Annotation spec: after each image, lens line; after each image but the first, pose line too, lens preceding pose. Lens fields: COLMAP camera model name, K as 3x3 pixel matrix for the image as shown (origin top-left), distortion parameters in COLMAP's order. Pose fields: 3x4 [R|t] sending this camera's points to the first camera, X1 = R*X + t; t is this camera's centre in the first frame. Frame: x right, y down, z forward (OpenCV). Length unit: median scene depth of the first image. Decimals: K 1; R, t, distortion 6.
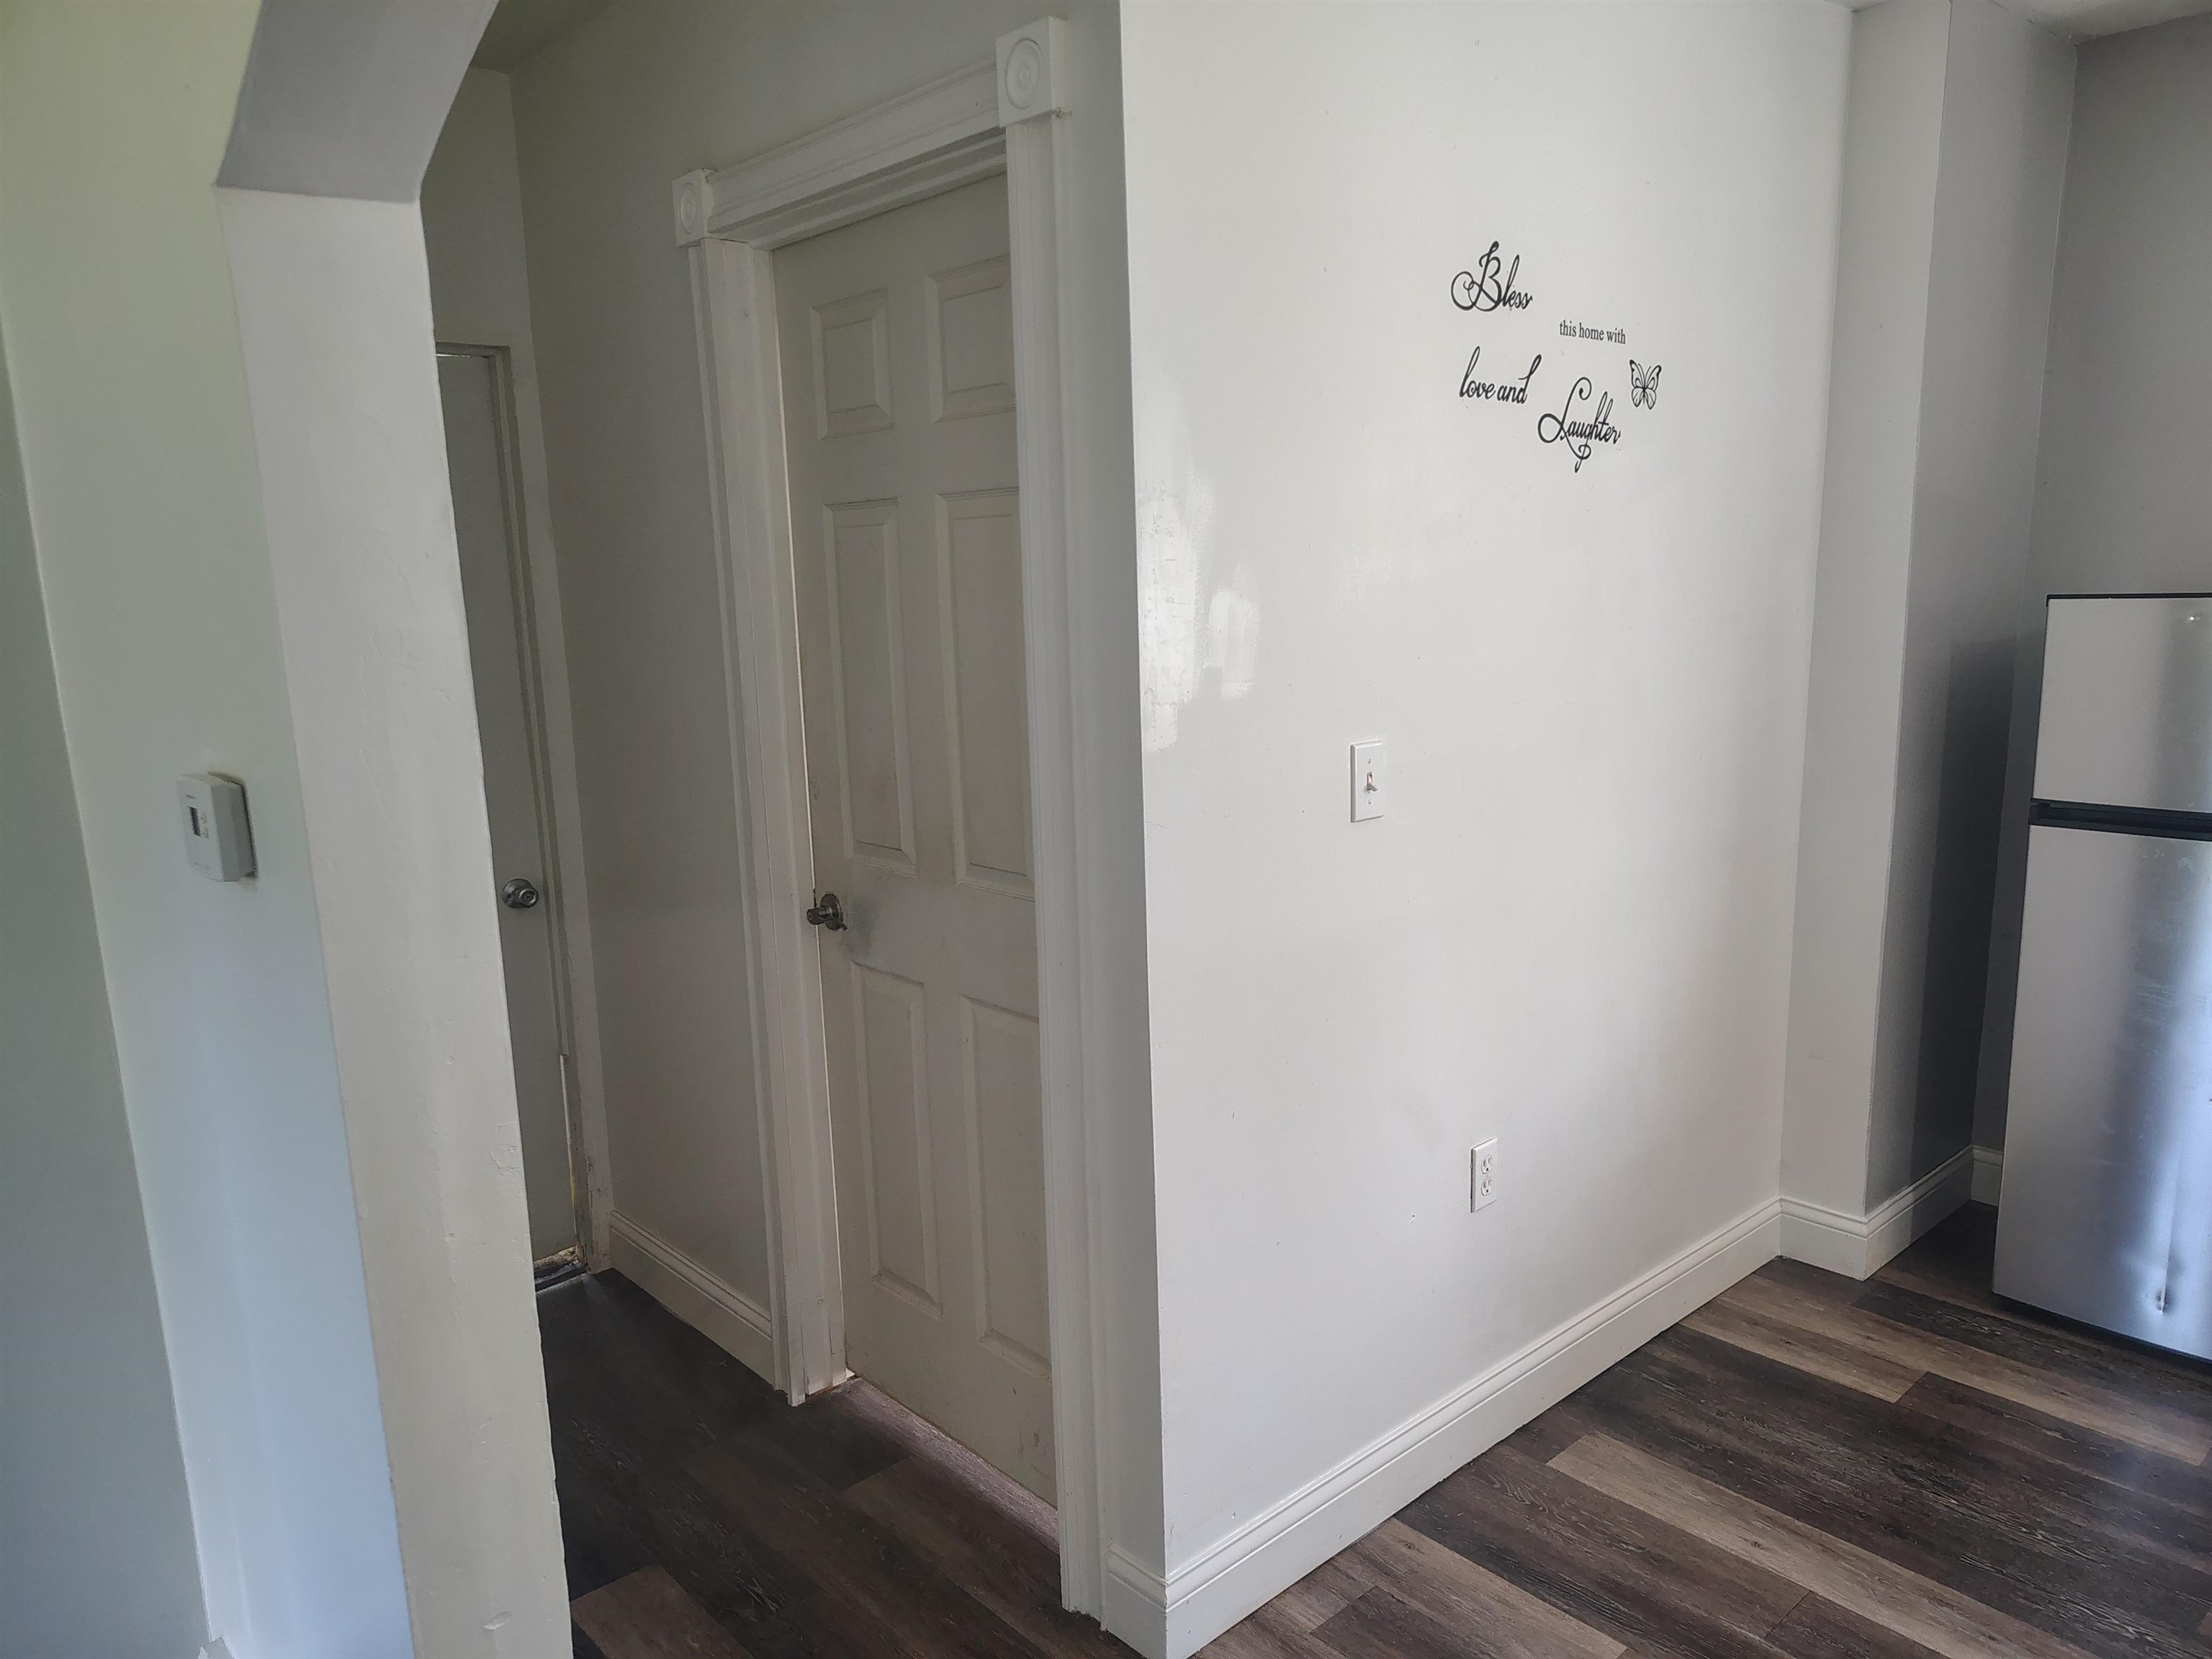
lens RADIAL K [[1531.5, 0, 1108.6], [0, 1531.5, 846.3], [0, 0, 1]] dist [0.054871, -0.036315]
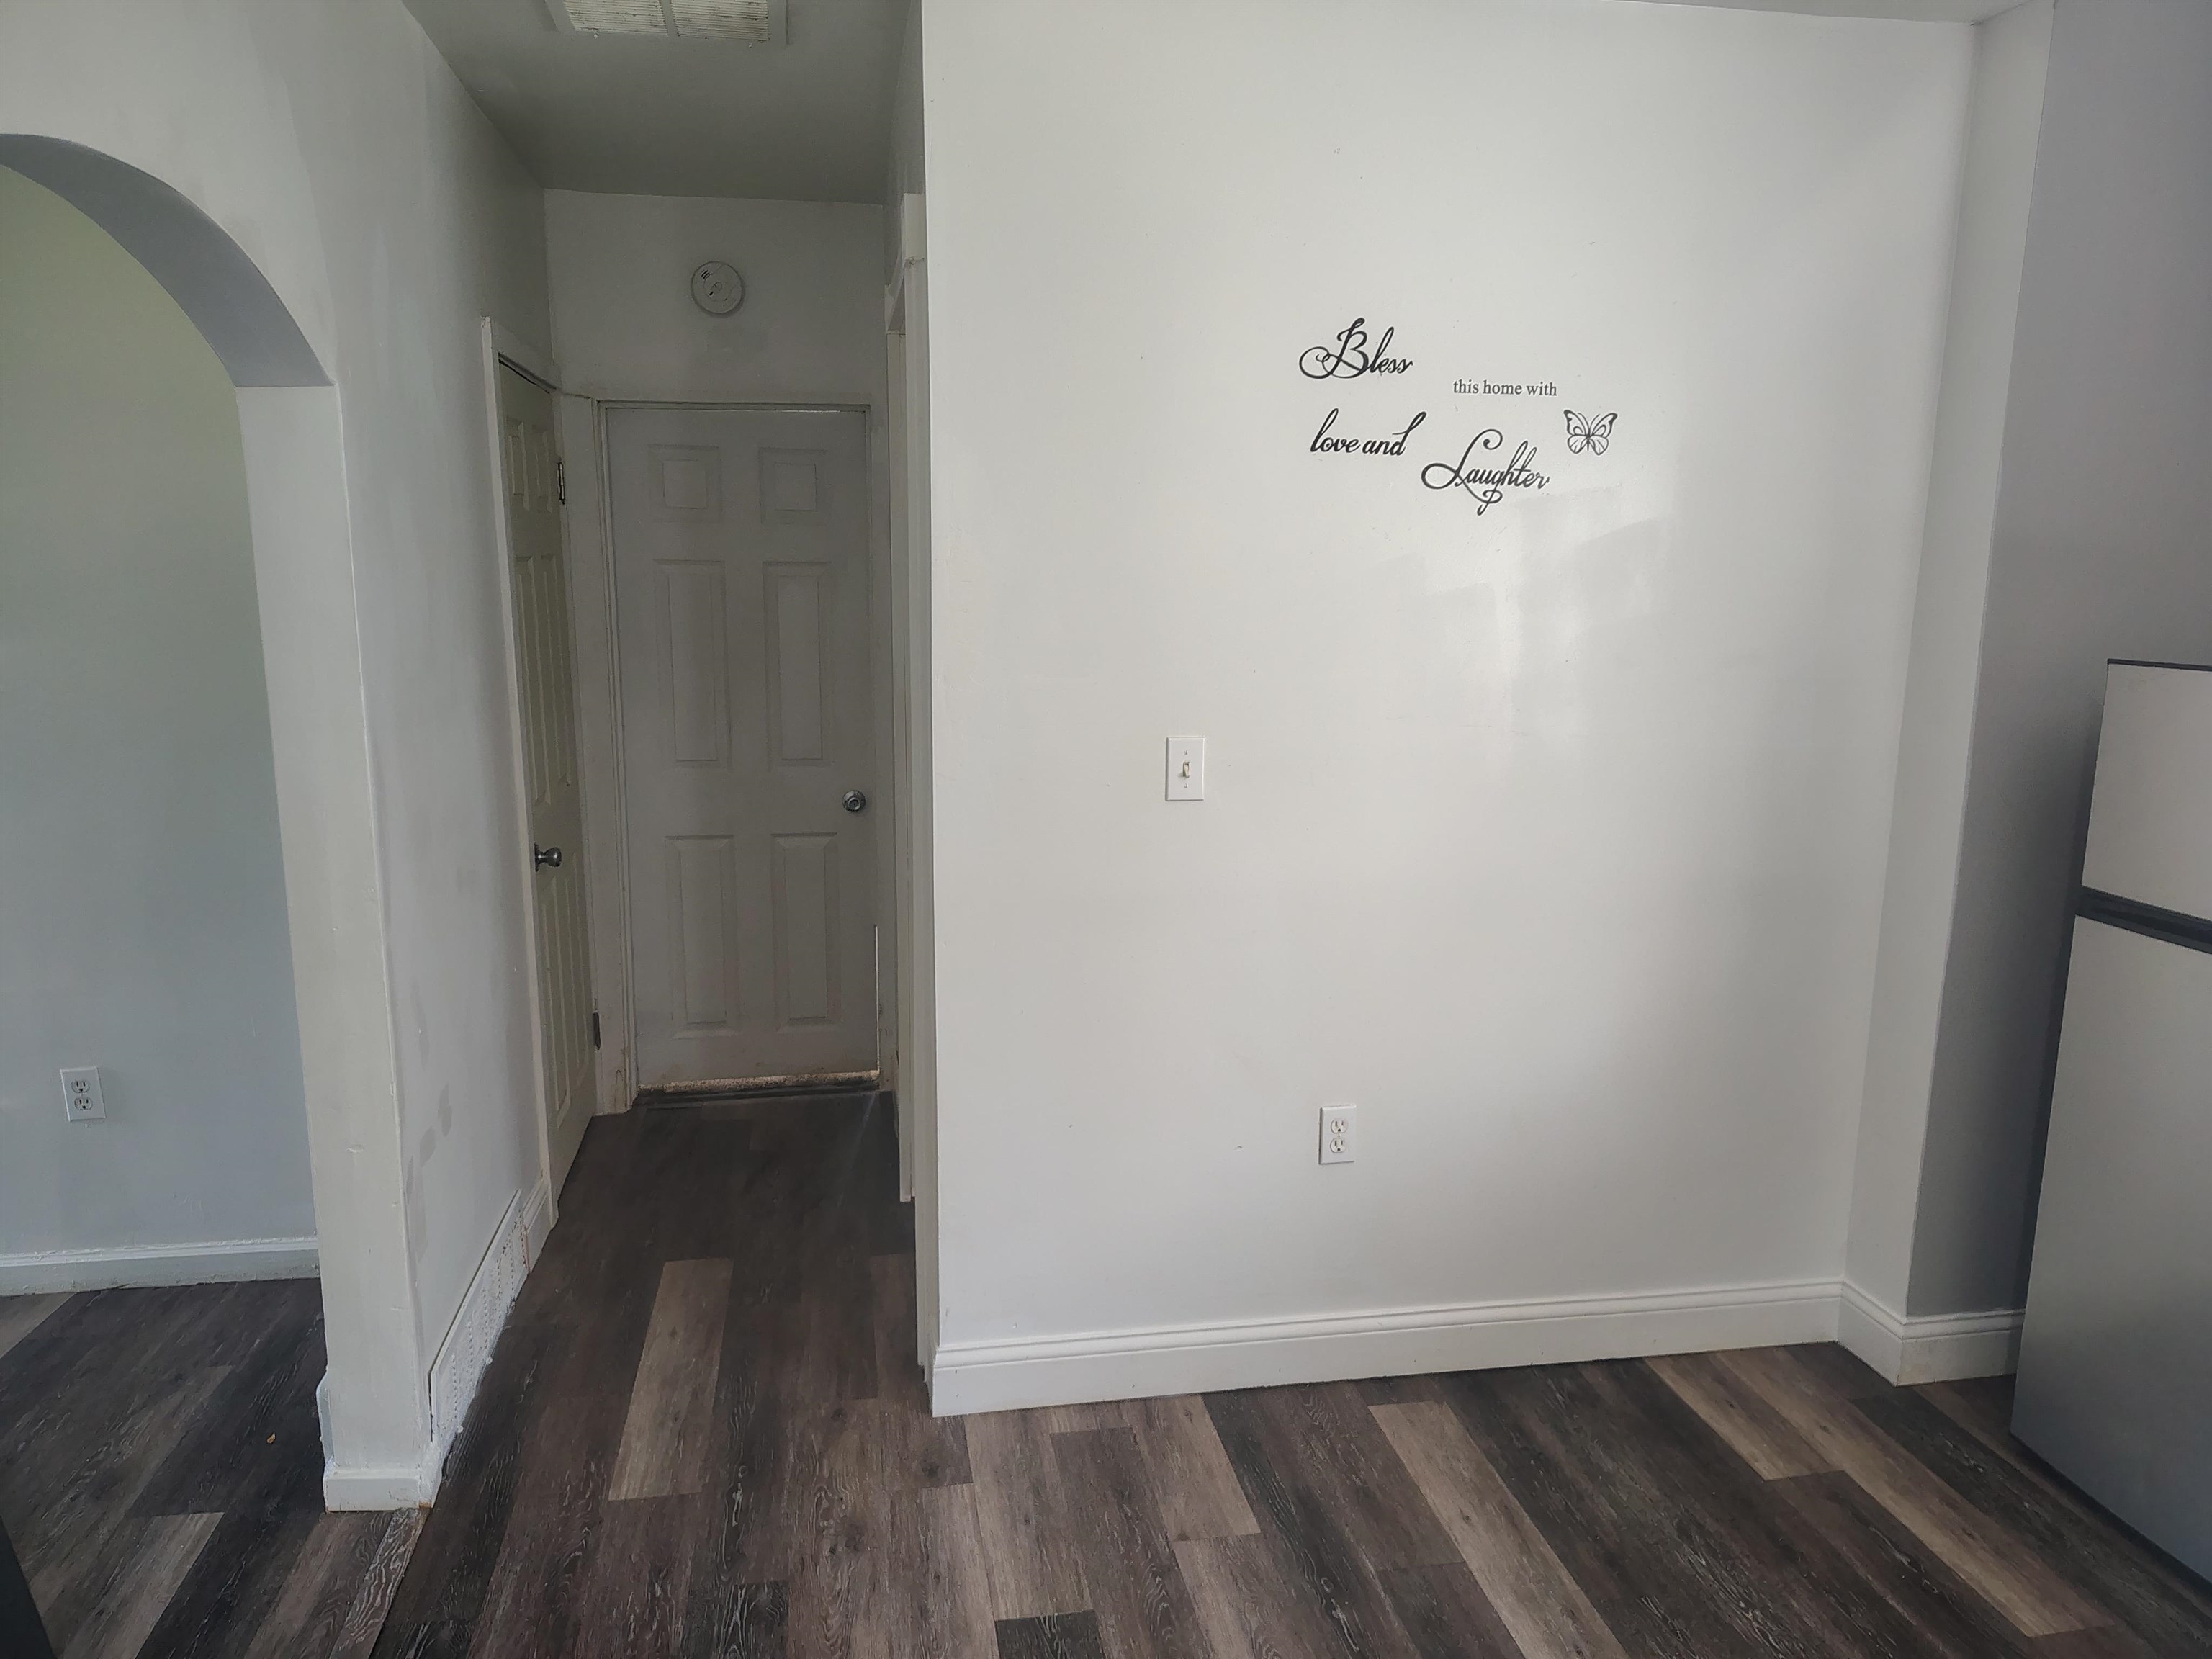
lens RADIAL K [[1531.5, 0, 1104.7], [0, 1531.5, 821.2], [0, 0, 1]] dist [0.054871, -0.036315]
pose [[0.843037, 0.123233, -0.523548, 0.688509], [-0.126653, 0.991510, 0.029442, -0.026639], [0.522731, 0.041488, 0.851488, -0.058663]]
